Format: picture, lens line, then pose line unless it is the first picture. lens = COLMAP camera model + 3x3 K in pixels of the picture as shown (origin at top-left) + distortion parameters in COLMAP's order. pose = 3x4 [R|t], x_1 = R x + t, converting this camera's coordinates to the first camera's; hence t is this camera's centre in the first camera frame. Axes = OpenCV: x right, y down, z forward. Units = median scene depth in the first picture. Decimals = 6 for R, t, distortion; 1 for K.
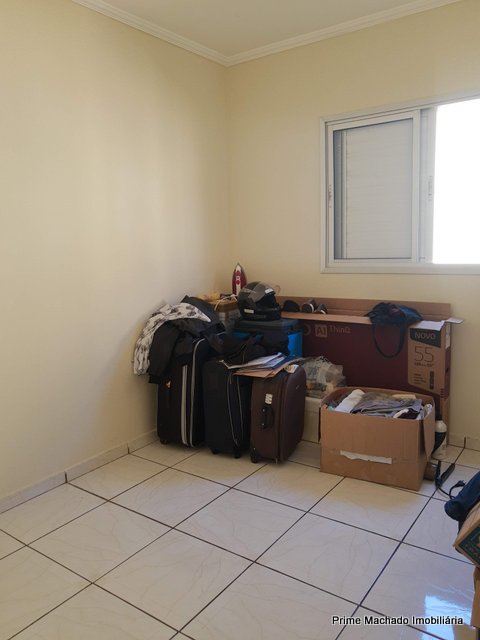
lens RADIAL K [[503.1, 0, 240.0], [0, 503.1, 320.0], [0, 0, 1]] dist [-0.003840, -0.002297]
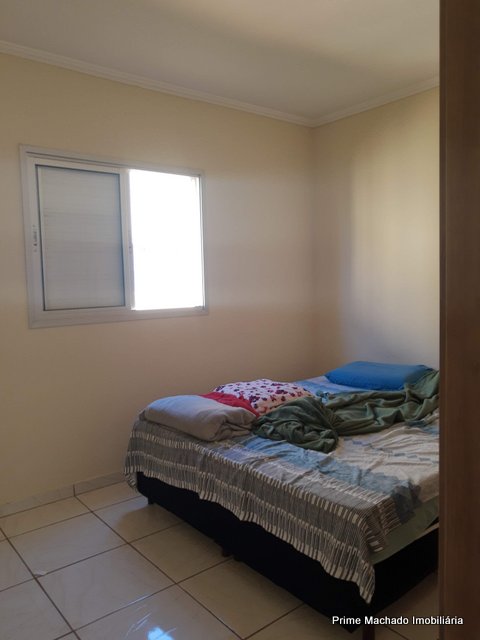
lens RADIAL K [[503.1, 0, 240.0], [0, 503.1, 320.0], [0, 0, 1]] dist [-0.003840, -0.002297]
pose [[0.263688, -0.056825, 0.962933, -0.609611], [0.162758, 0.986572, 0.013650, -0.068987], [-0.950778, 0.153126, 0.269396, 0.498671]]
